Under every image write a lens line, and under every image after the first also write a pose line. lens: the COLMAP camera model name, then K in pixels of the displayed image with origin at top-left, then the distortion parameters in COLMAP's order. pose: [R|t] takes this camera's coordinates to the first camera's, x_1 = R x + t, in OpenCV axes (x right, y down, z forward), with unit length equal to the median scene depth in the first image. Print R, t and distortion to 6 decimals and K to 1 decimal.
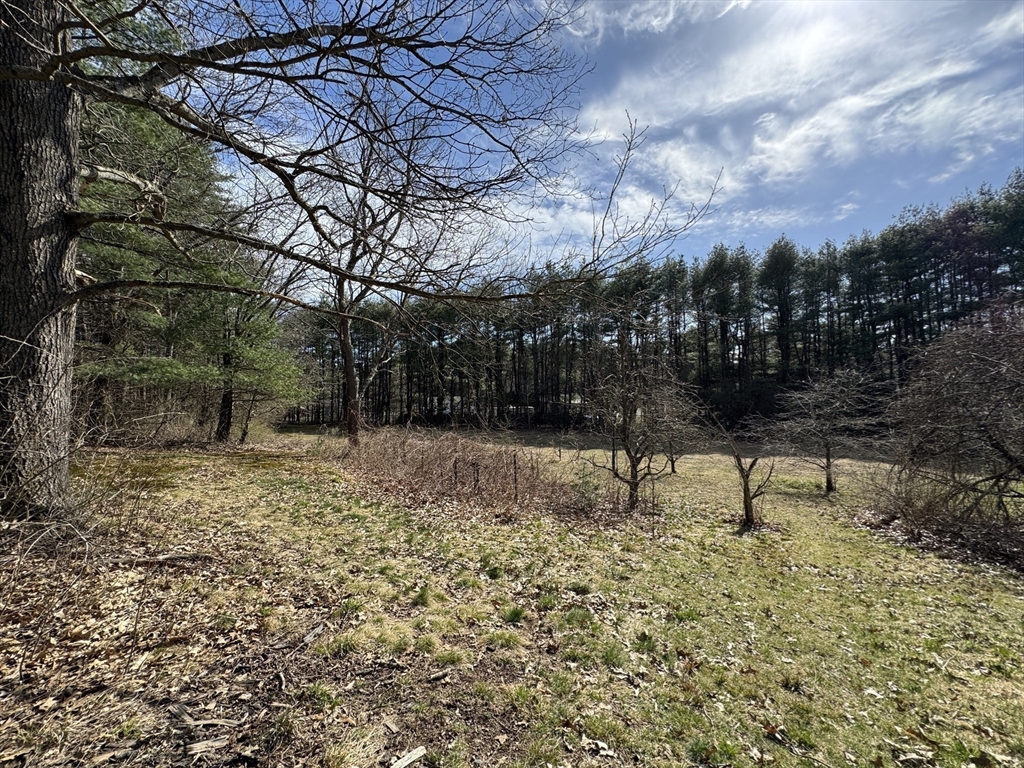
lens RADIAL K [[413.4, 0, 510.5], [0, 413.4, 384.2], [0, 0, 1]] dist [0.000001, -0.000021]
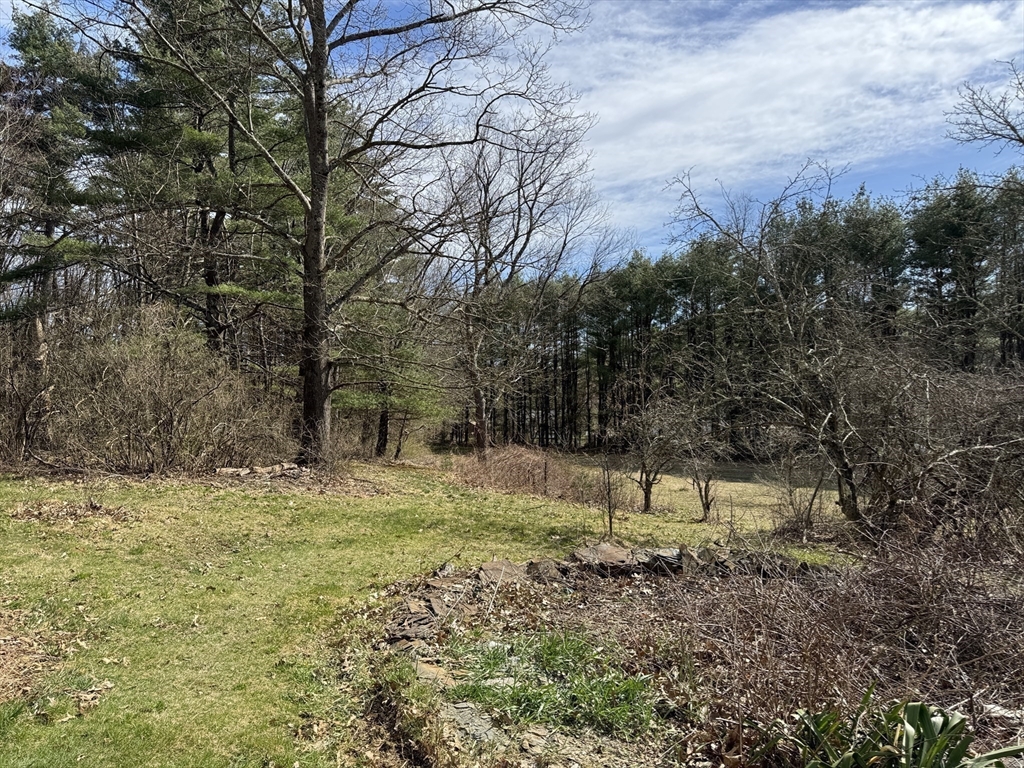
lens RADIAL K [[716.3, 0, 512.4], [0, 716.3, 385.7], [0, 0, 1]] dist [-0.005374, -0.000286]
pose [[0.907242, -0.017457, -0.420247, 0.417694], [0.018874, 0.999822, -0.000788, -0.041222], [0.420185, -0.007217, 0.907410, -0.571433]]
